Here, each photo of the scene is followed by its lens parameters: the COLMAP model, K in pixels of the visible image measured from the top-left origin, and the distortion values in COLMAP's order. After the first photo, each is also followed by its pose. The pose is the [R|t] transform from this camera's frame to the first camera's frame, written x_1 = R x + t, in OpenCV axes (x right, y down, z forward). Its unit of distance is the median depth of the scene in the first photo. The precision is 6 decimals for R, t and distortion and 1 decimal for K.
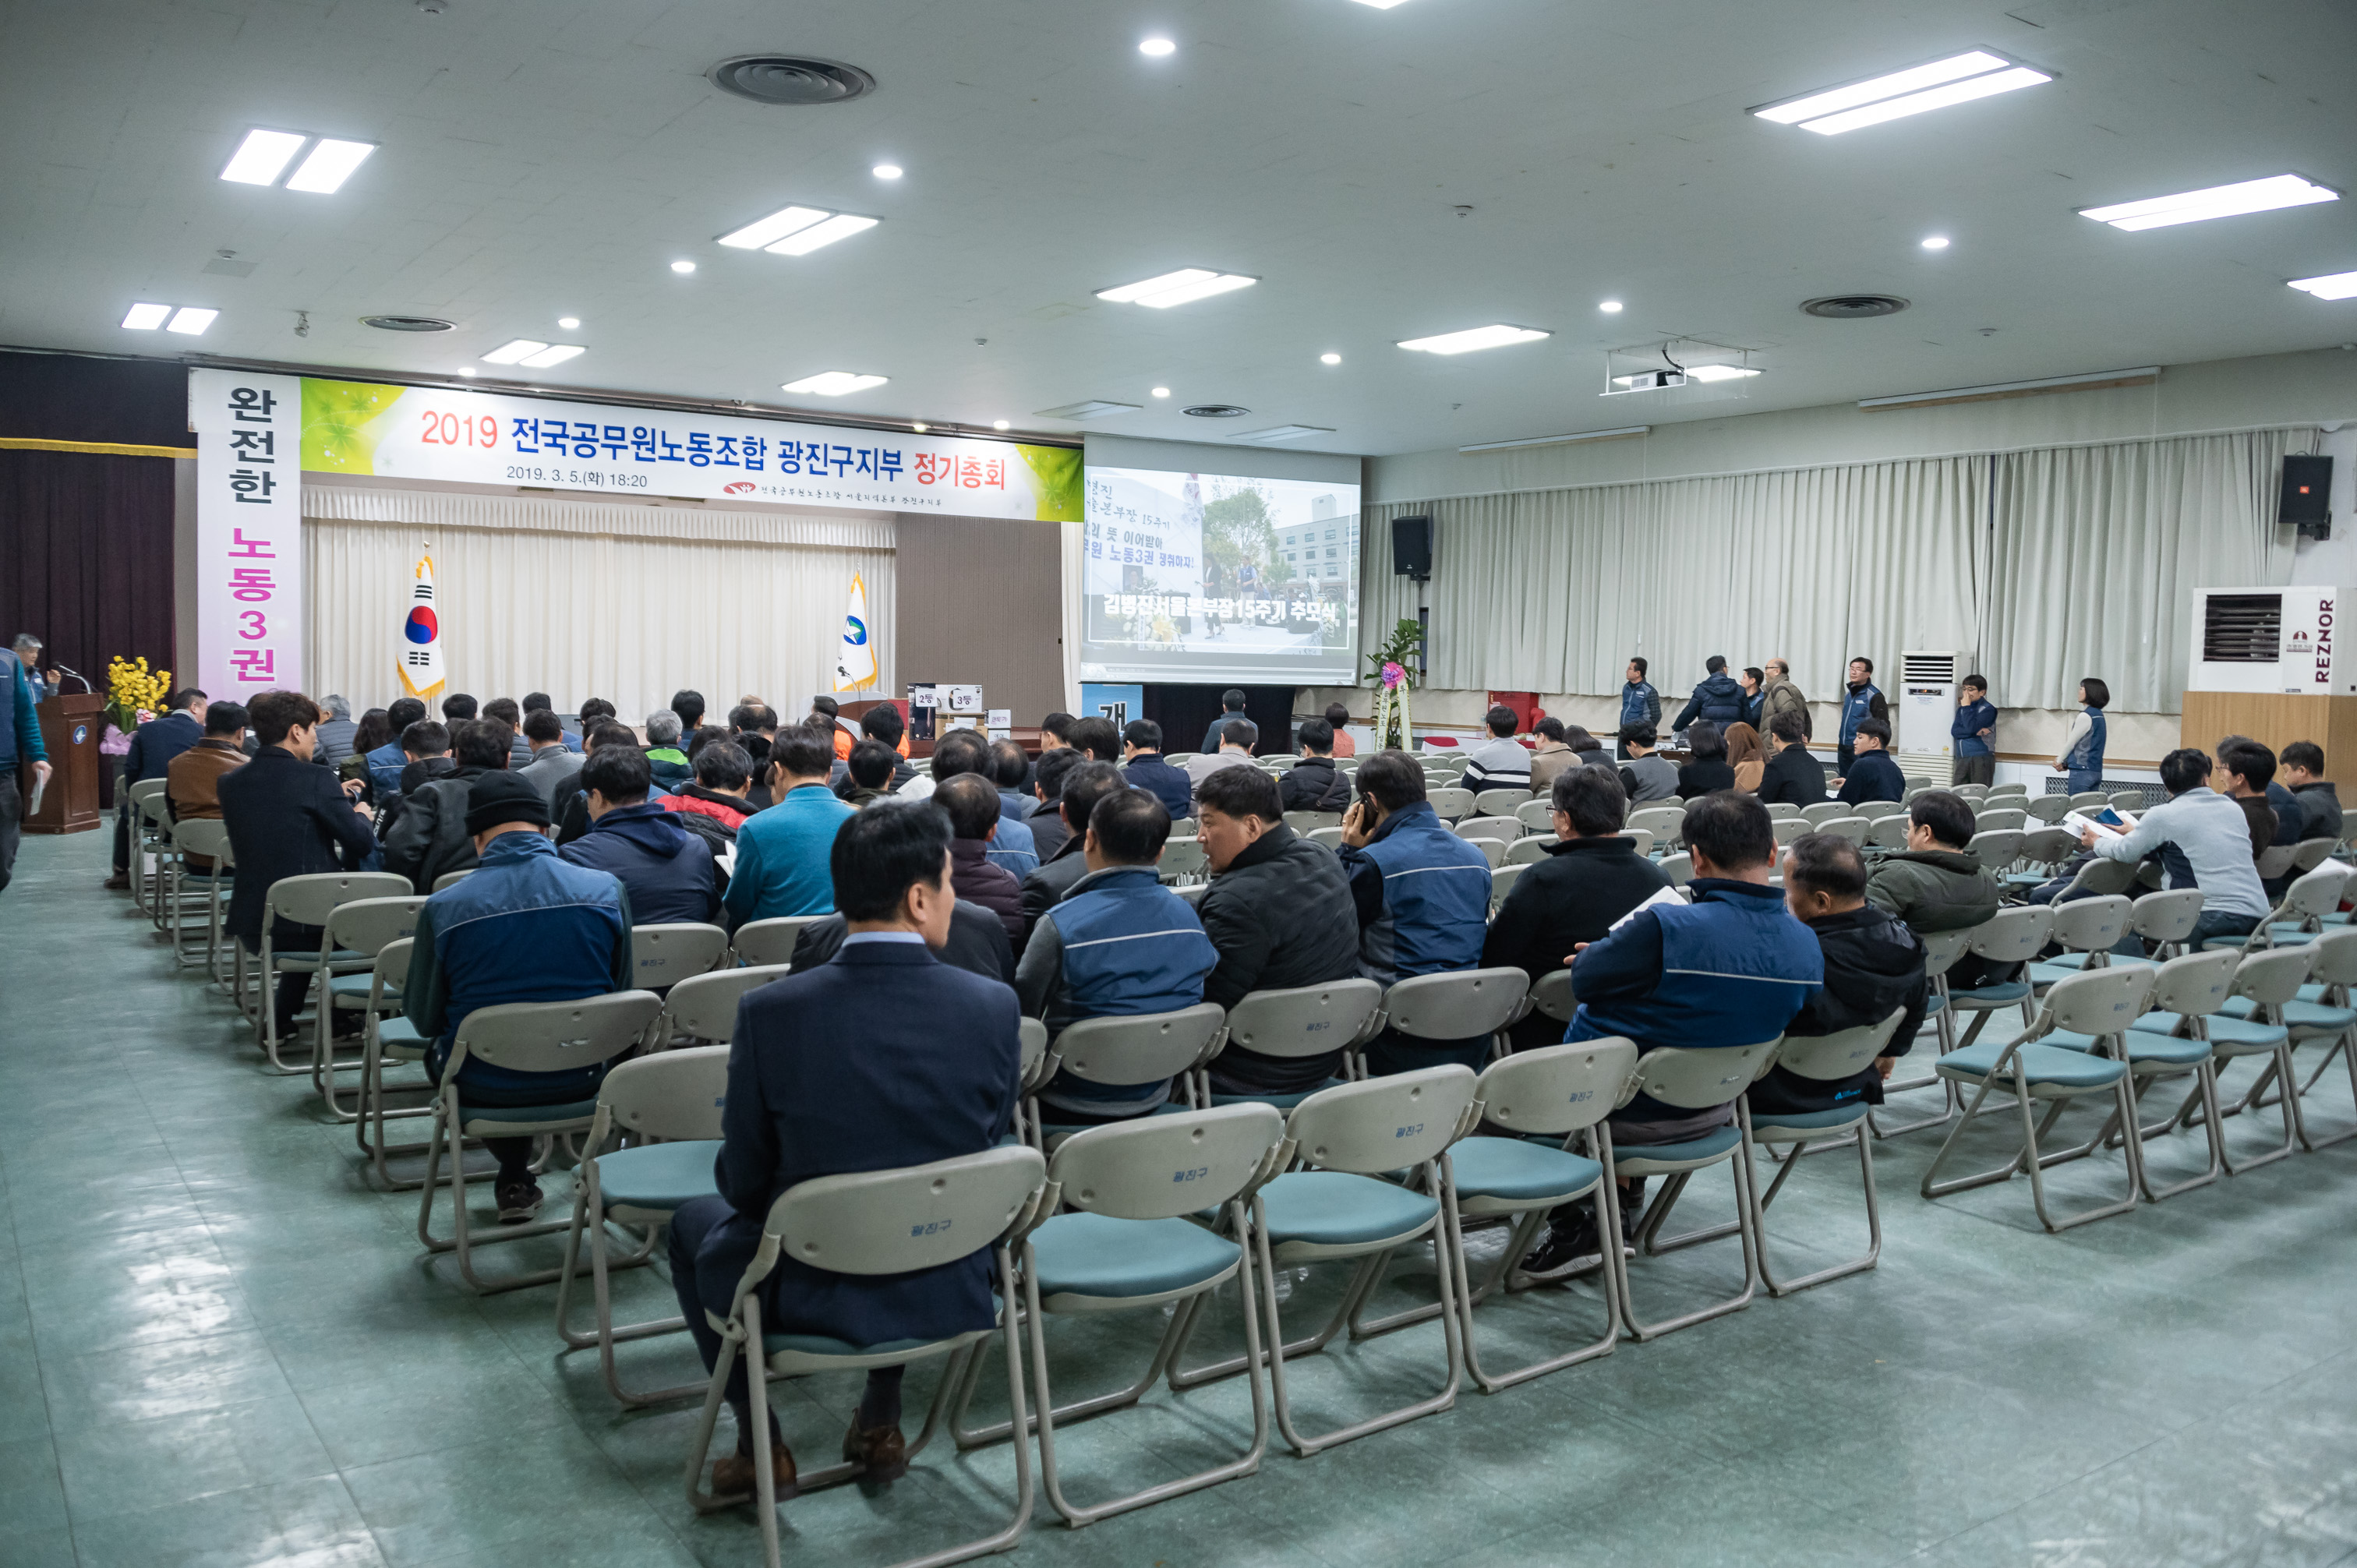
lens RADIAL K [[1824.5, 0, 1173.6], [0, 1824.5, 780.2], [0, 0, 1]] dist [-0.040165, -0.019263]
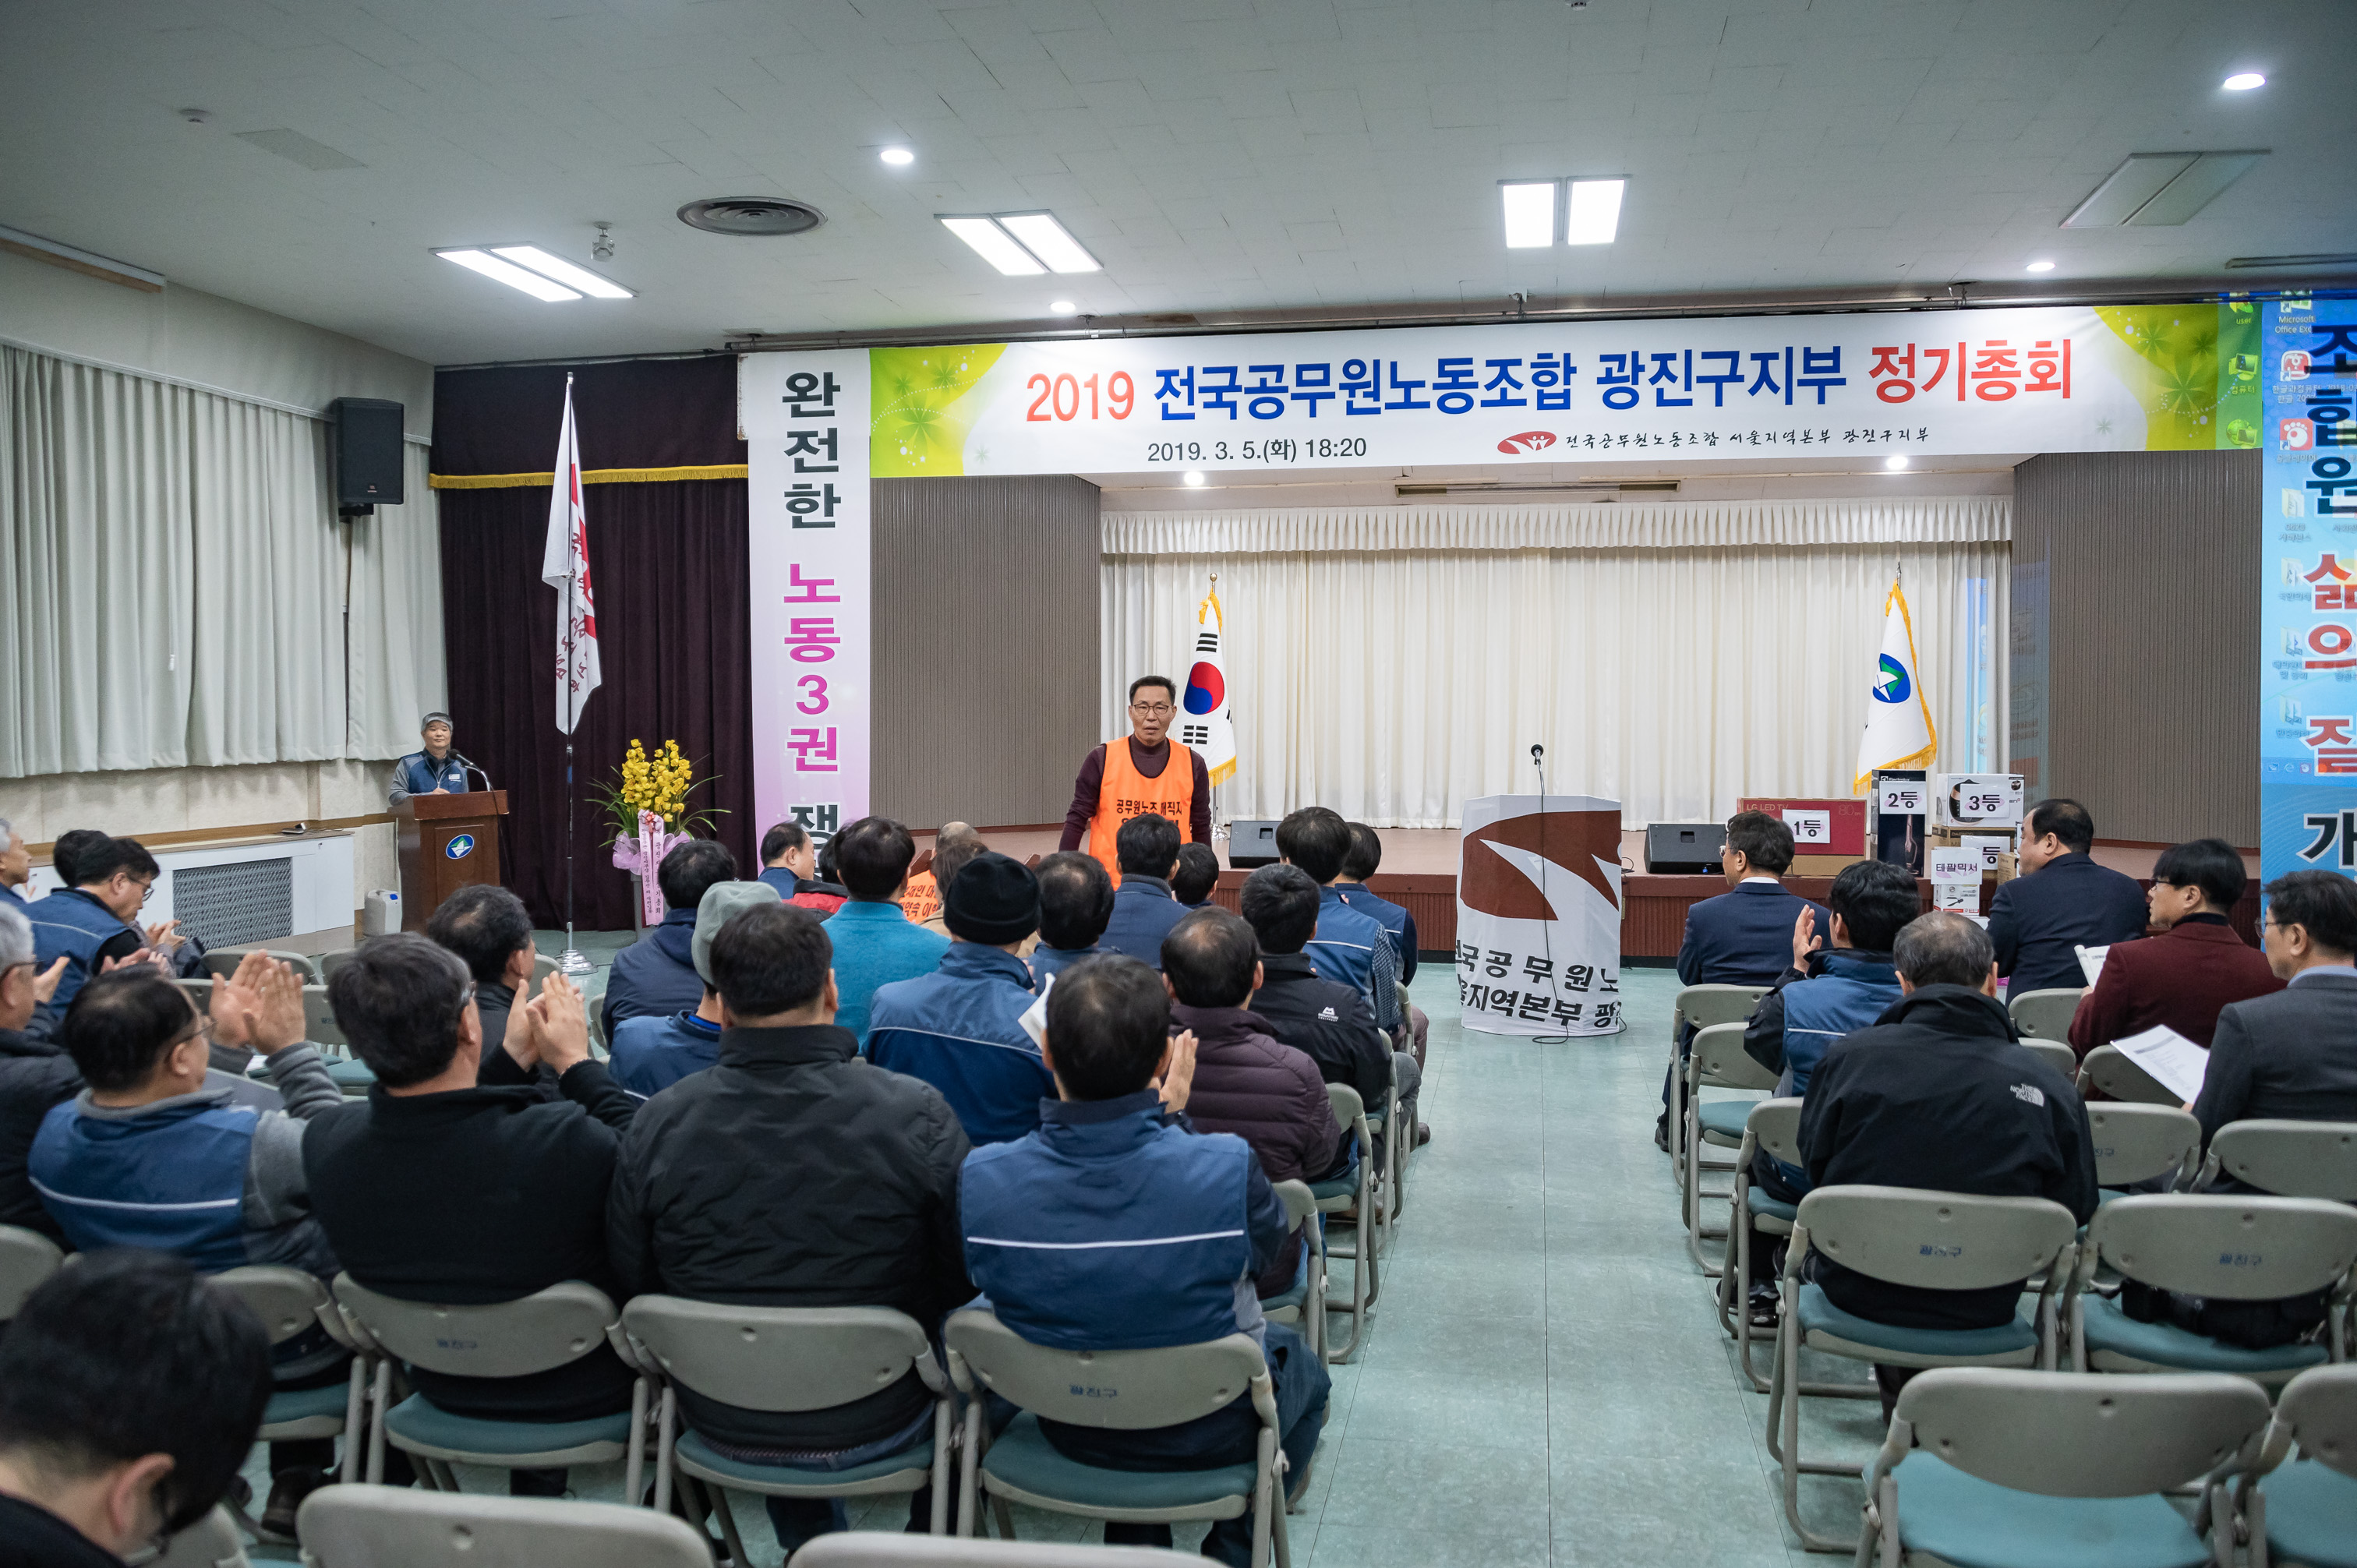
lens RADIAL K [[1824.5, 0, 1179.7], [0, 1824.5, 787.8], [0, 0, 1]] dist [-0.040165, -0.019263]
pose [[0.696985, 0.010420, -0.717010, 0.111472], [-0.032453, 0.999328, -0.017023, -0.036154], [0.716351, 0.035134, 0.696855, 0.529234]]
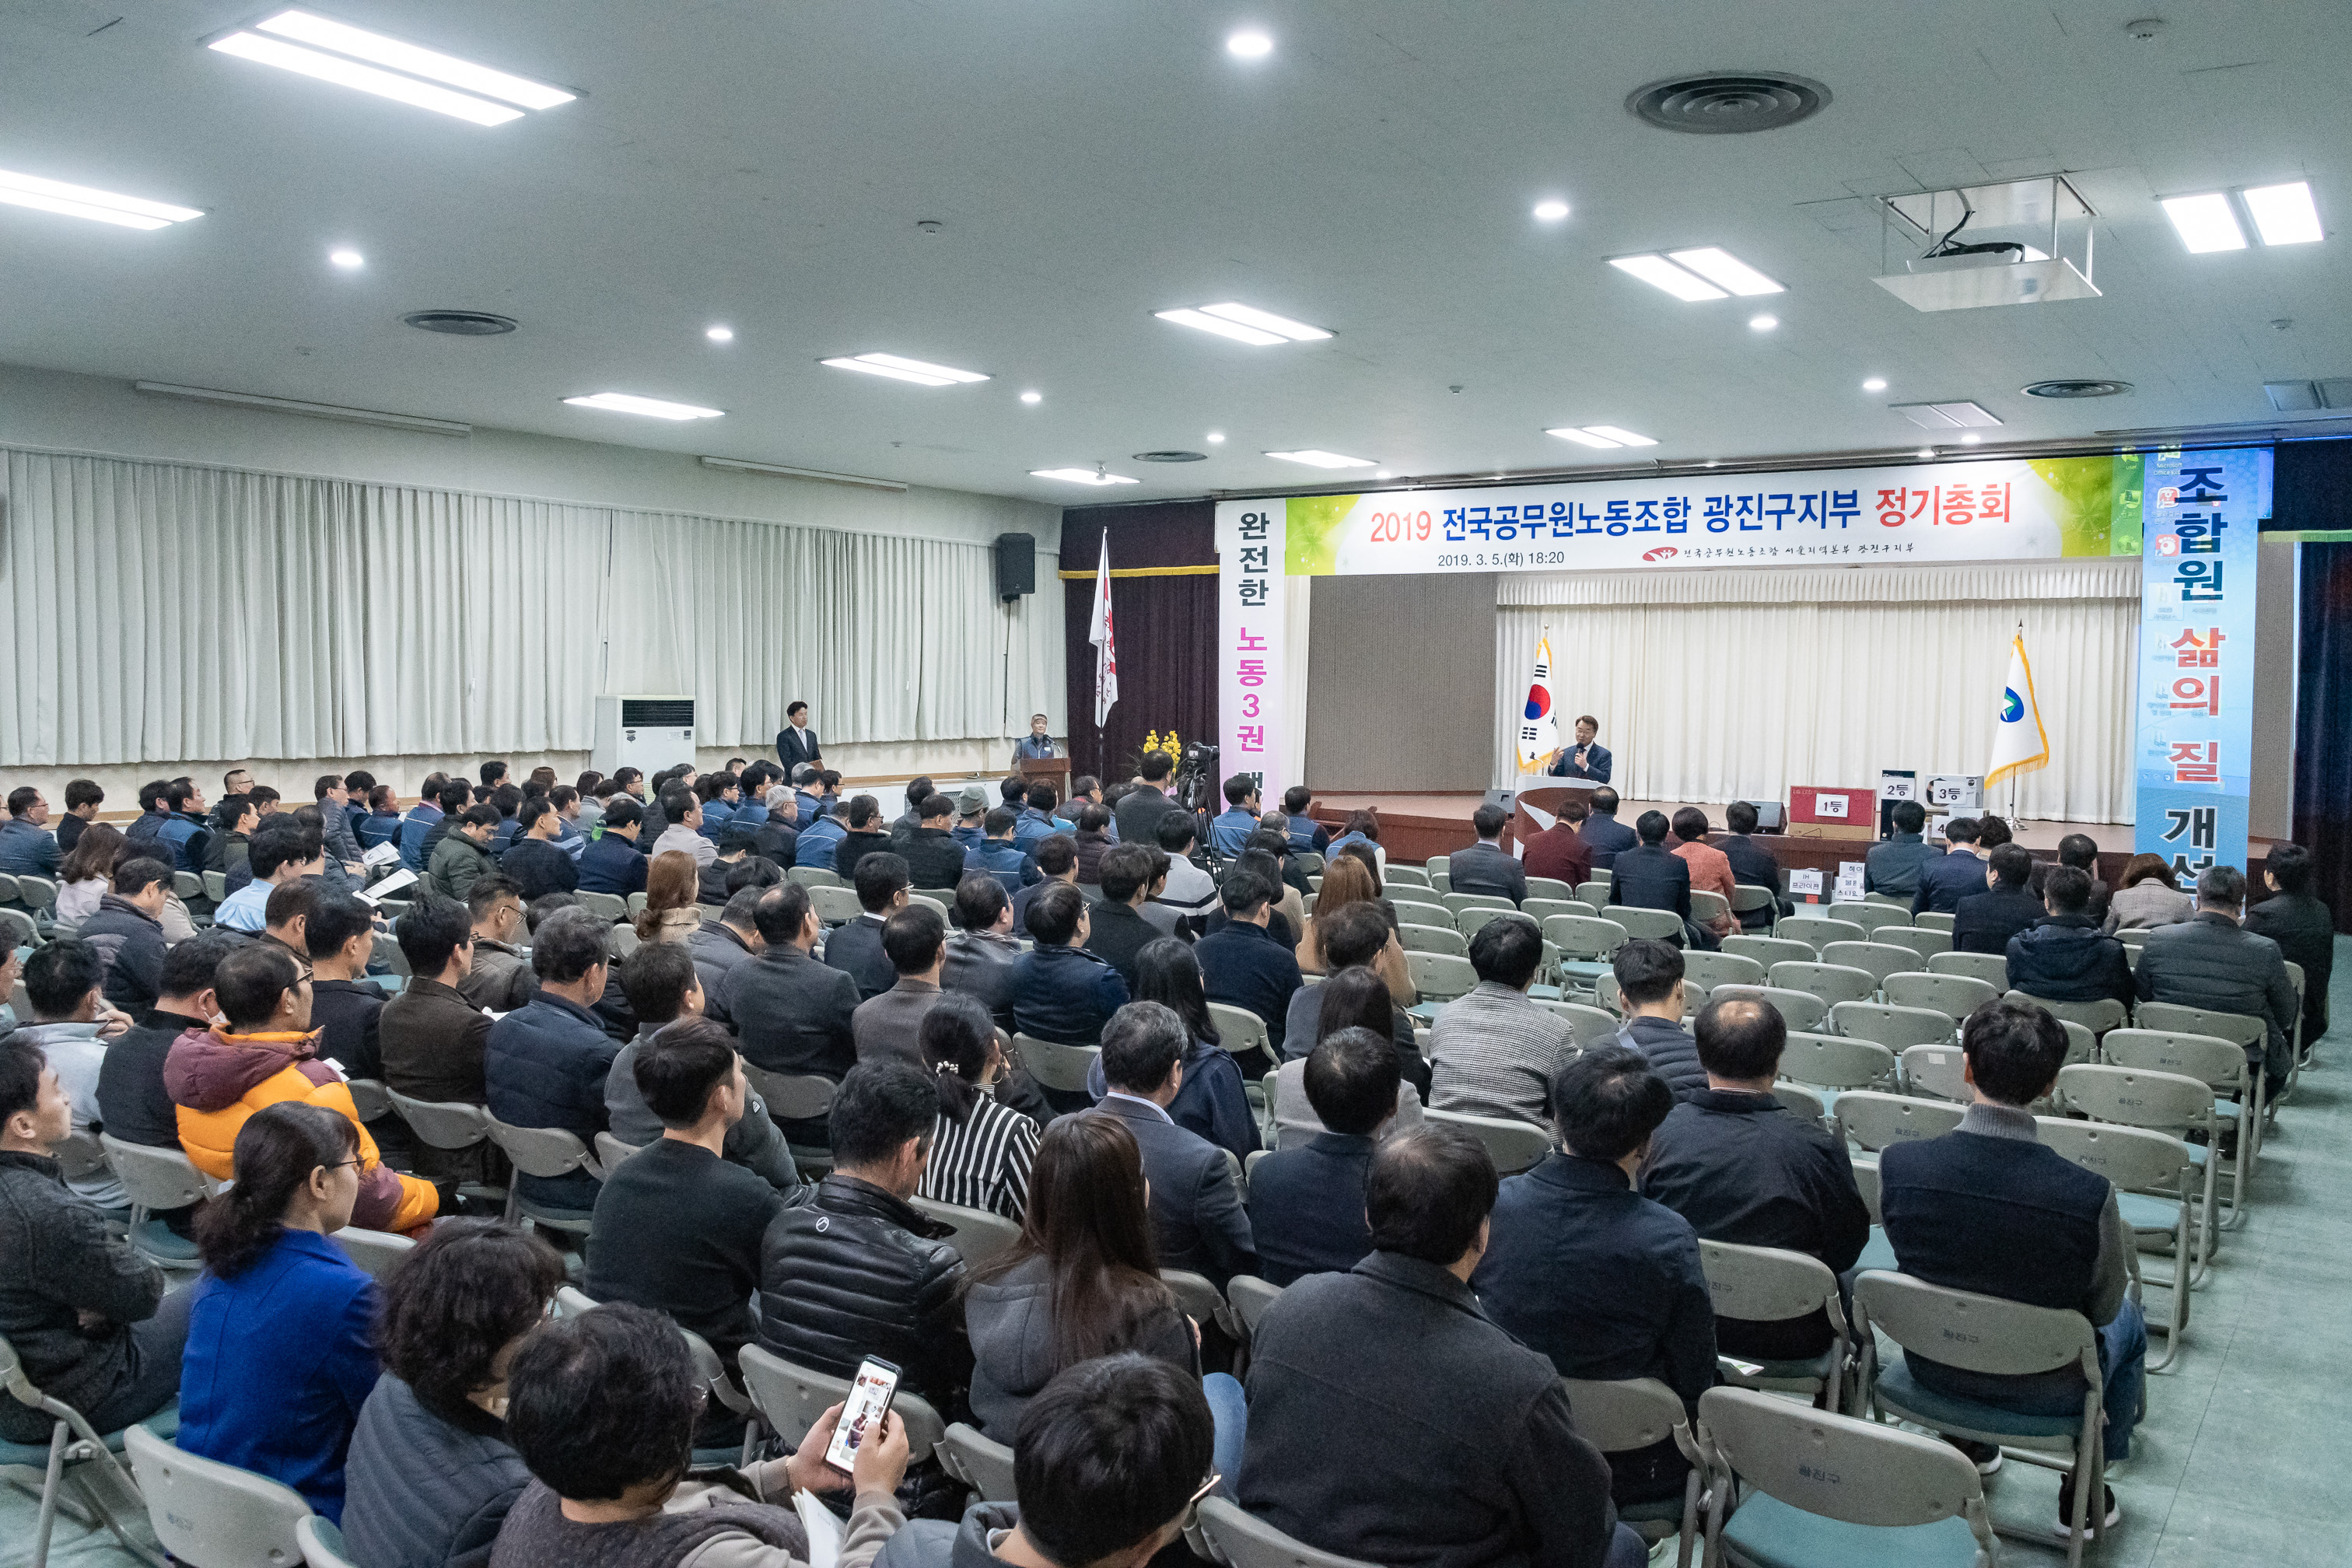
lens RADIAL K [[1820.7, 0, 1193.1], [0, 1820.7, 791.1], [0, 0, 1]] dist [-0.040165, -0.019263]
pose [[0.347127, 0.039948, -0.936967, 0.569101], [-0.066094, 0.997650, 0.018049, -0.042701], [0.935486, 0.055662, 0.348952, 0.477858]]
